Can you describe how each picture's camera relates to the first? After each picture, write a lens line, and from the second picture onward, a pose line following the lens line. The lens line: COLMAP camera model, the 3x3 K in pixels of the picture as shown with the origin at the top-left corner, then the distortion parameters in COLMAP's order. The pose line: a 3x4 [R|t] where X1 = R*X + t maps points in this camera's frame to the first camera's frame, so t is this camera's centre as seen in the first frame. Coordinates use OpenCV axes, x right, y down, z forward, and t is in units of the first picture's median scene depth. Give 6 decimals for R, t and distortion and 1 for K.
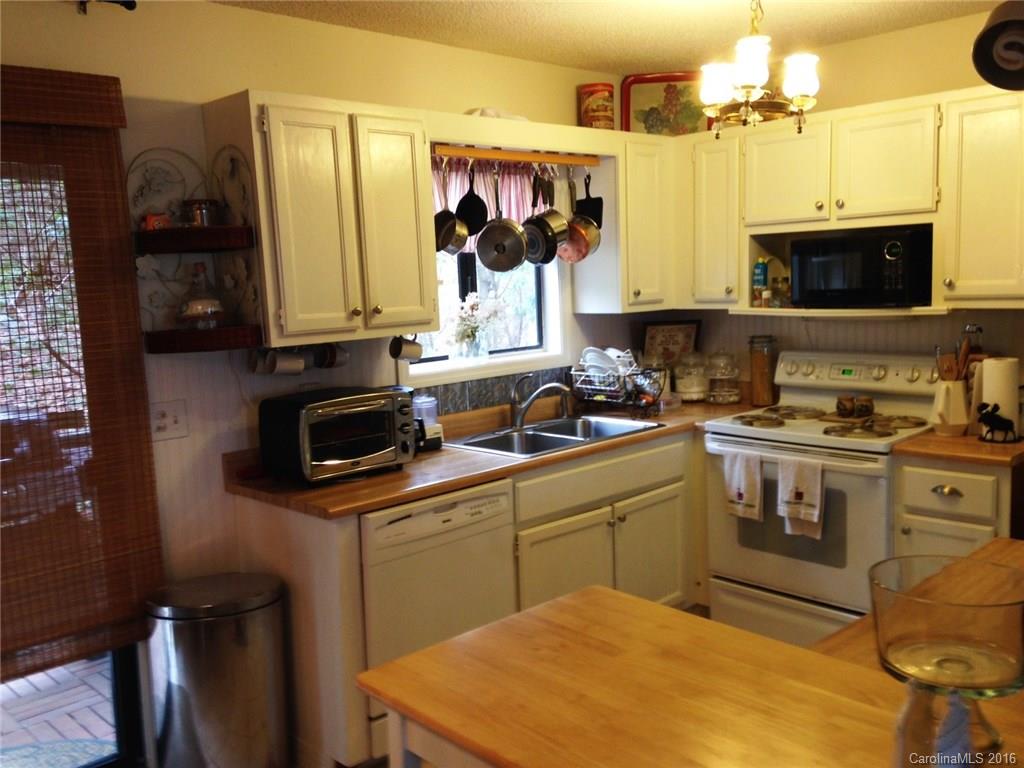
lens RADIAL K [[930.8, 0, 505.8], [0, 930.8, 399.3], [0, 0, 1]] dist [0.091010, 0.000000]
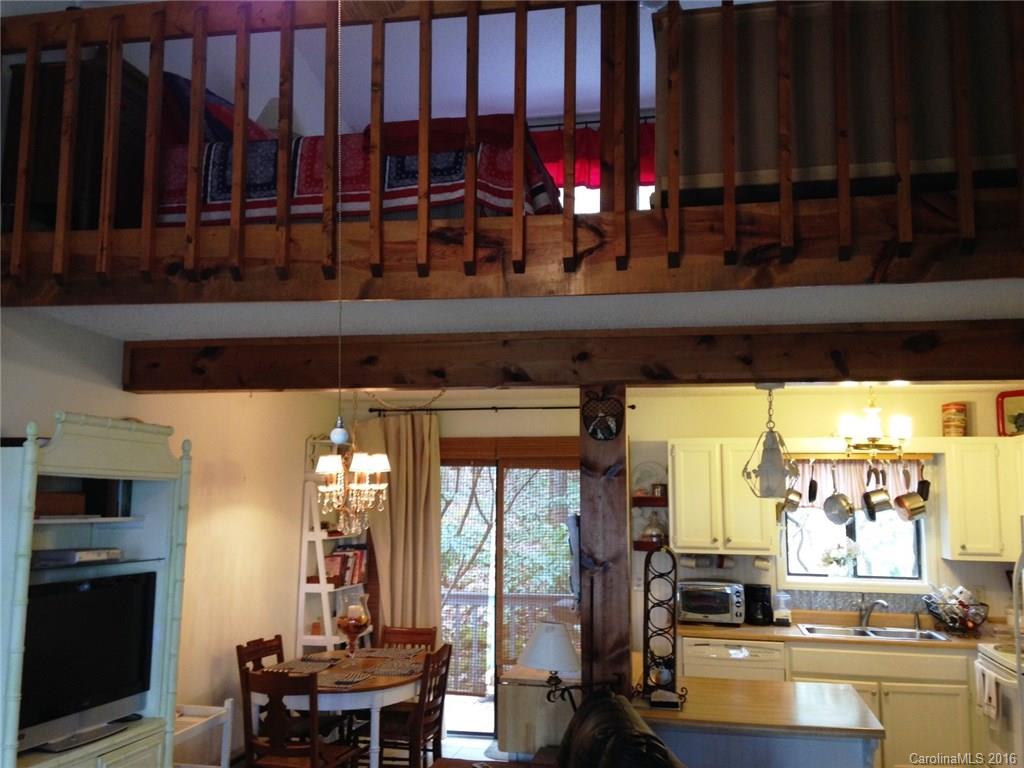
lens RADIAL K [[930.8, 0, 514.3], [0, 930.8, 380.6], [0, 0, 1]] dist [0.091010, 0.000000]
pose [[0.577988, -0.060027, -0.813835, 1.076811], [-0.142313, 0.974594, -0.172956, -0.014179], [0.803540, 0.215786, 0.554761, -0.467342]]
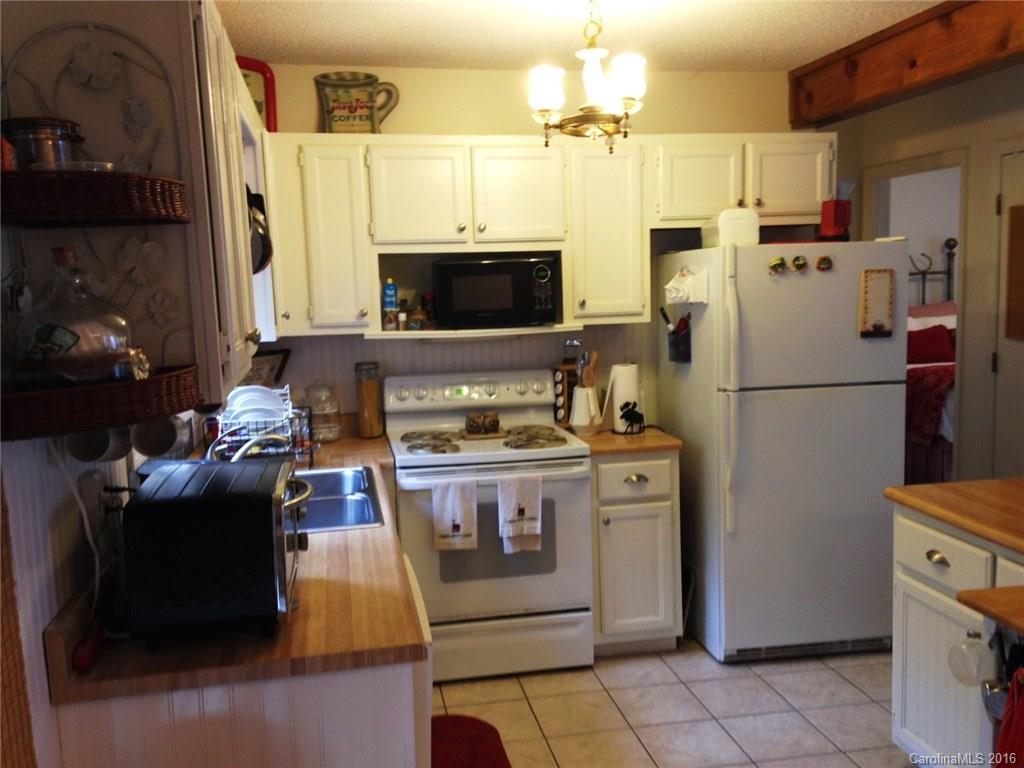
lens RADIAL K [[930.8, 0, 522.1], [0, 930.8, 400.1], [0, 0, 1]] dist [0.091010, 0.000000]
pose [[0.540126, -0.086546, 0.837122, -0.507394], [0.124414, 0.991980, 0.022282, -0.038147], [-0.832337, 0.092114, 0.546562, 0.436651]]
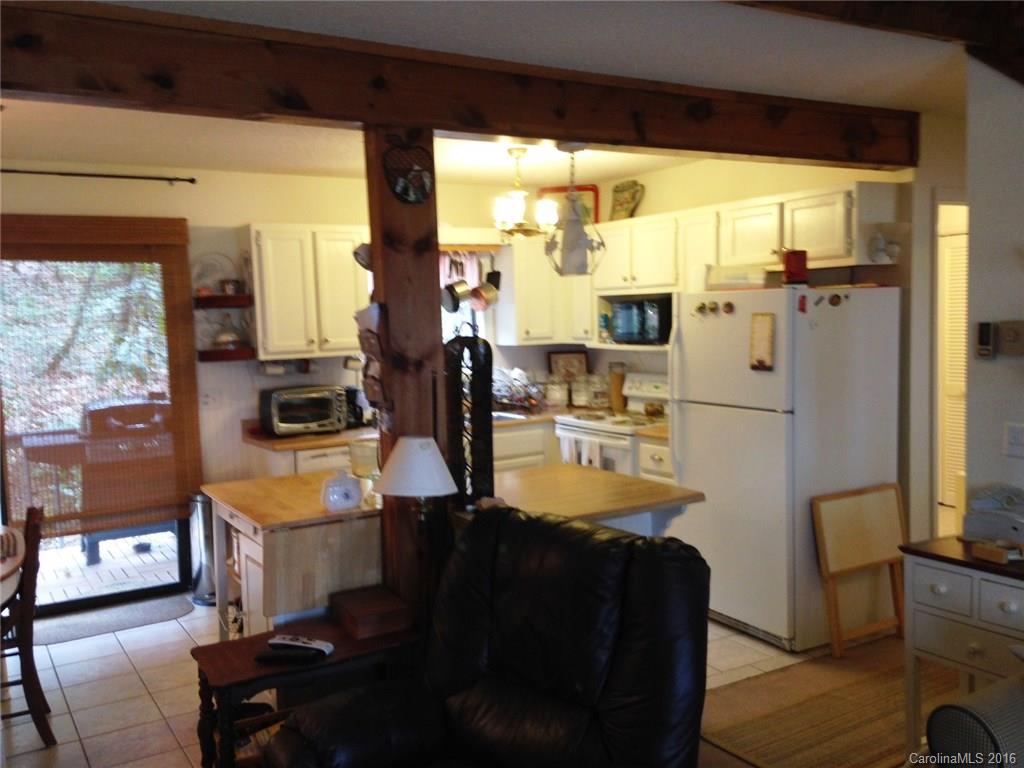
lens RADIAL K [[930.8, 0, 513.5], [0, 930.8, 385.6], [0, 0, 1]] dist [0.091010, 0.000000]
pose [[0.977438, 0.025869, -0.209632, 0.502372], [-0.036134, 0.998320, -0.045284, 0.048678], [0.208108, 0.051837, 0.976731, -0.552921]]
